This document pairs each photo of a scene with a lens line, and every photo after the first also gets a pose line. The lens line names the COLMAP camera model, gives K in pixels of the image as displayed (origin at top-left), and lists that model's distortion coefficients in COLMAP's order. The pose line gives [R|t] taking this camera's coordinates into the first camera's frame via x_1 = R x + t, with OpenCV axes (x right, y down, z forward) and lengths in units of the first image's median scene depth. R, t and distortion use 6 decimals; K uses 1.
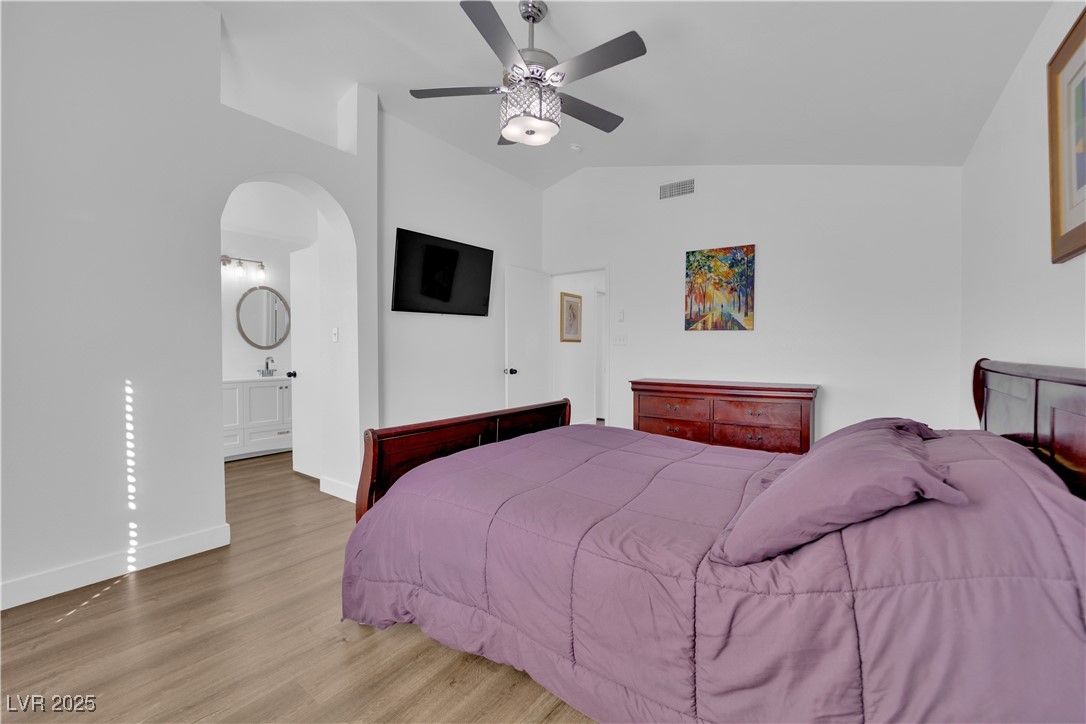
lens RADIAL K [[436.5, 0, 543.8], [0, 436.5, 357.4], [0, 0, 1]] dist [-0.006054, -0.002839]
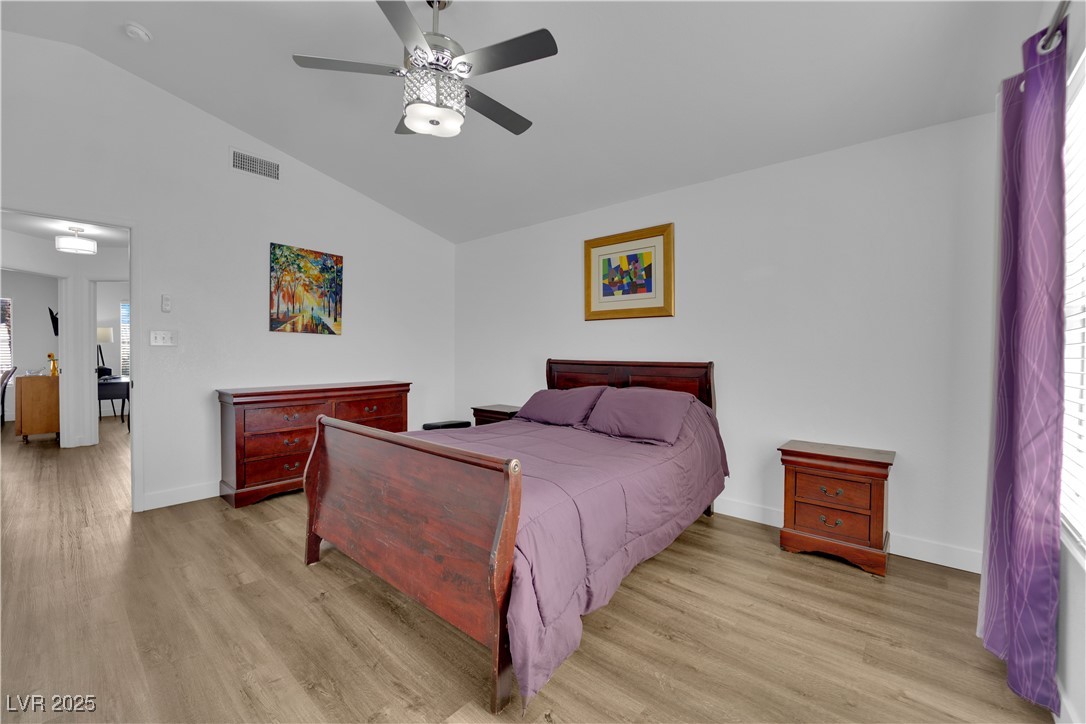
lens RADIAL K [[436.5, 0, 542.5], [0, 436.5, 356.2], [0, 0, 1]] dist [-0.006054, -0.002839]
pose [[0.085669, -0.009171, 0.996281, -0.532918], [0.010181, 0.999913, 0.008329, -0.013287], [-0.996272, 0.009429, 0.085755, 0.392904]]
